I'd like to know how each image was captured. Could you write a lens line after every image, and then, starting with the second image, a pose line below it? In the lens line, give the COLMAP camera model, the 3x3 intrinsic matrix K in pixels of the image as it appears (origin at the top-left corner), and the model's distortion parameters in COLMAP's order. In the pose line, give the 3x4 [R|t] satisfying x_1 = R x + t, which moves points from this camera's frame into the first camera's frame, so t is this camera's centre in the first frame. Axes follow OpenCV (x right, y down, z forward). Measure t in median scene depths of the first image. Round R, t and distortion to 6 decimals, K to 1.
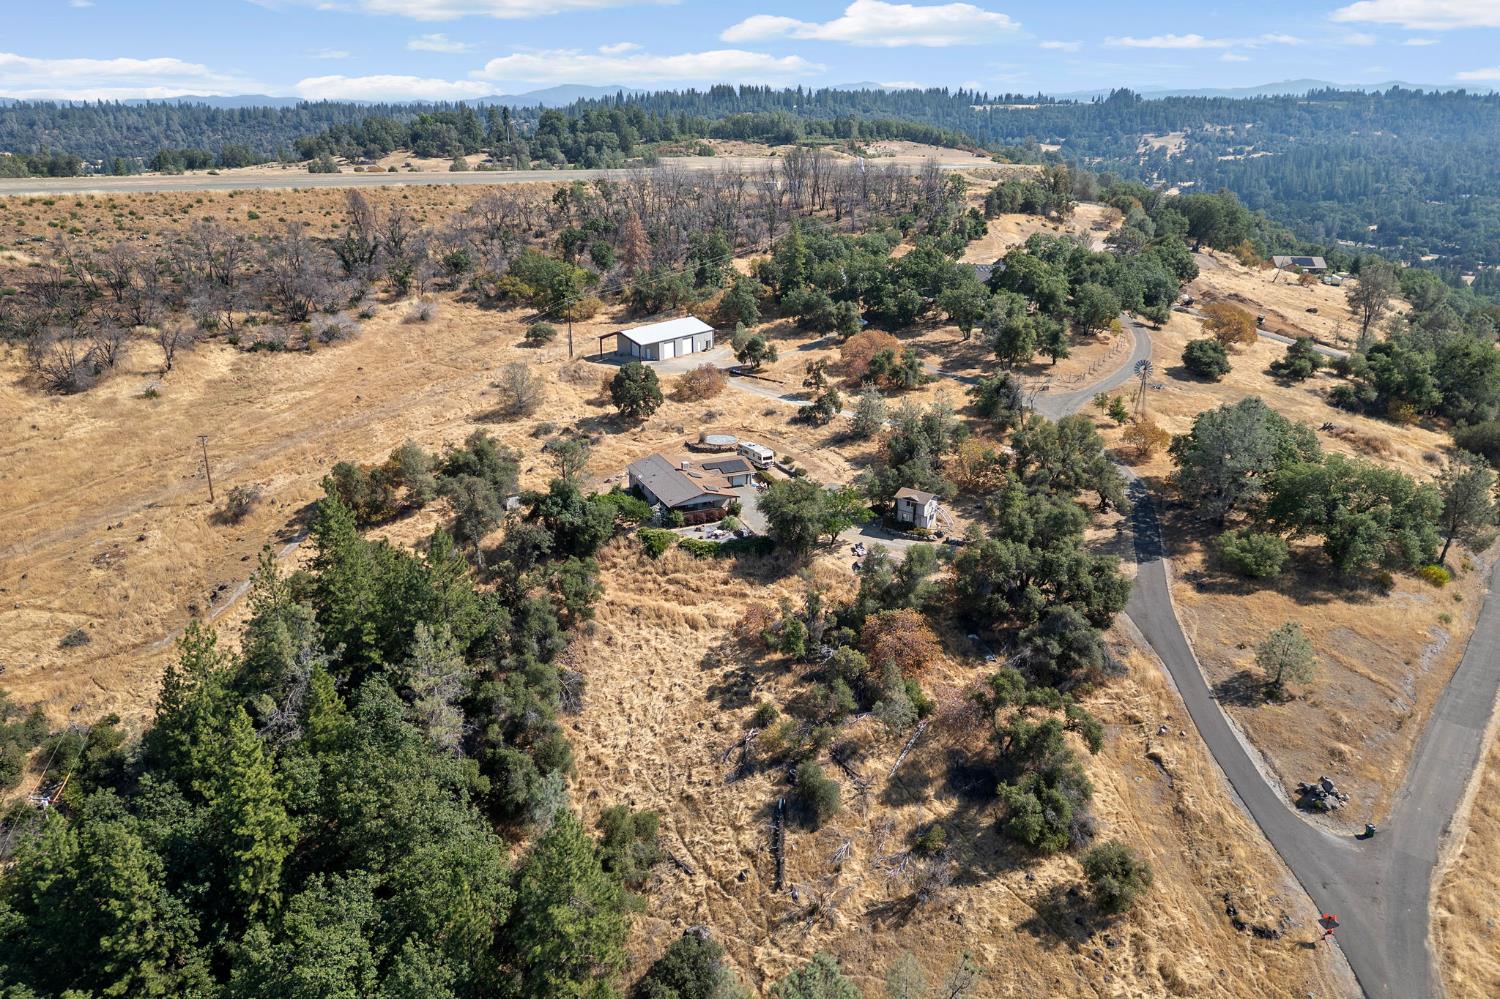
lens RADIAL K [[1103.0, 0, 750.0], [0, 1103.0, 499.5], [0, 0, 1]] dist [0.080328, -0.093406]
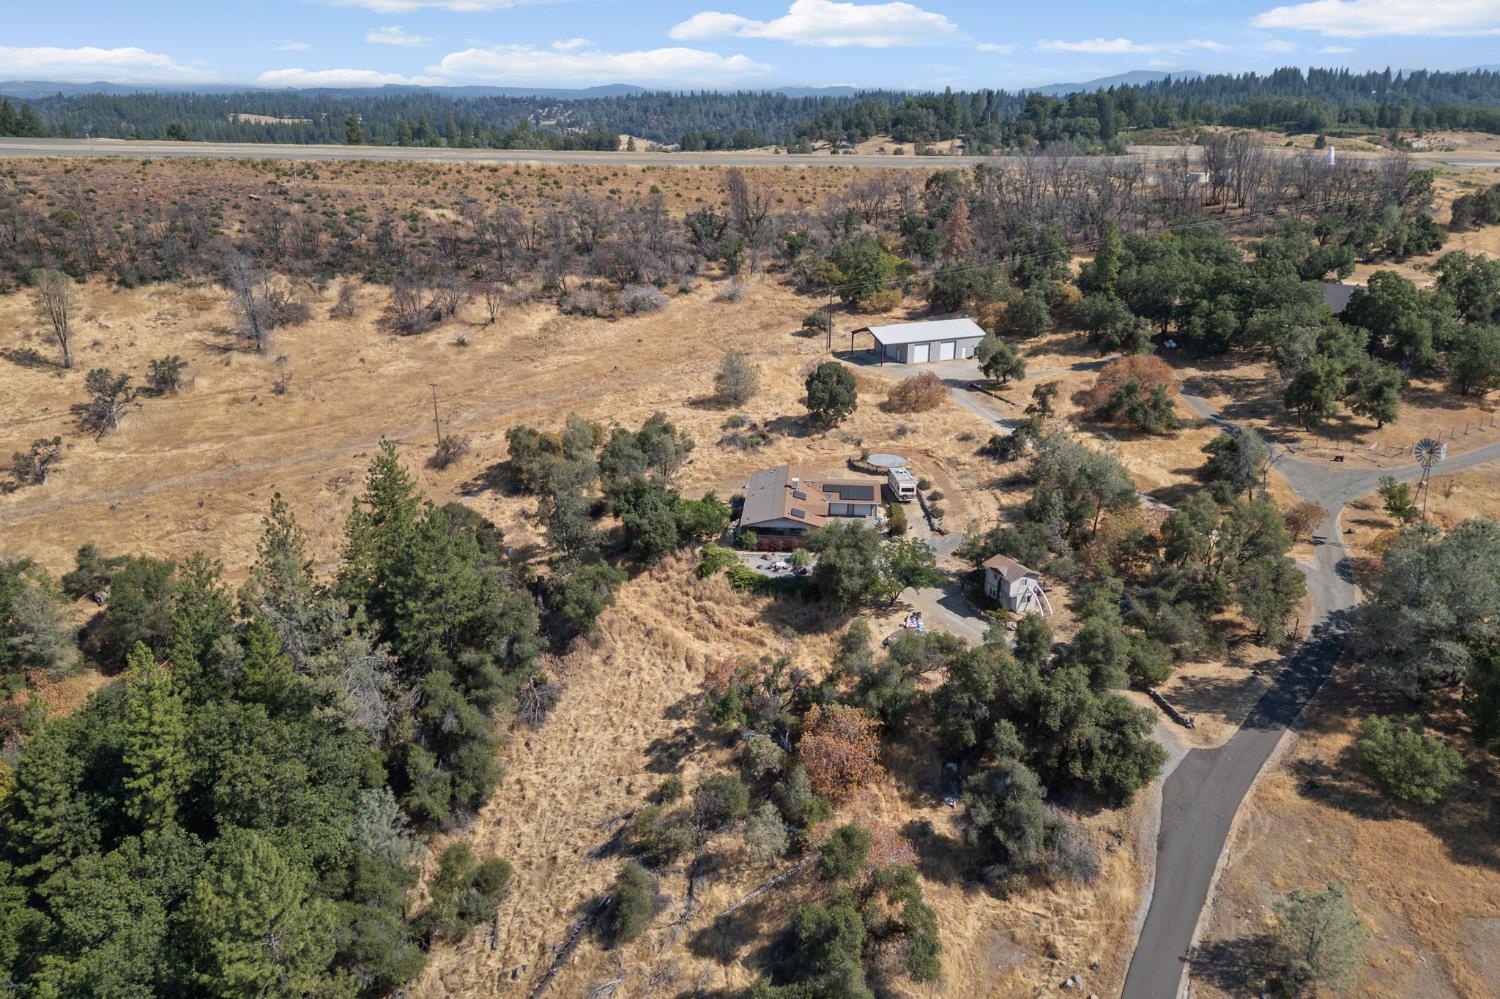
lens RADIAL K [[1103.0, 0, 750.0], [0, 1103.0, 499.5], [0, 0, 1]] dist [0.080328, -0.093406]
pose [[0.881616, 0.166885, -0.441479, 0.239492], [-0.163726, 0.985453, 0.045561, -0.041453], [0.442660, 0.032114, 0.896114, 0.162234]]
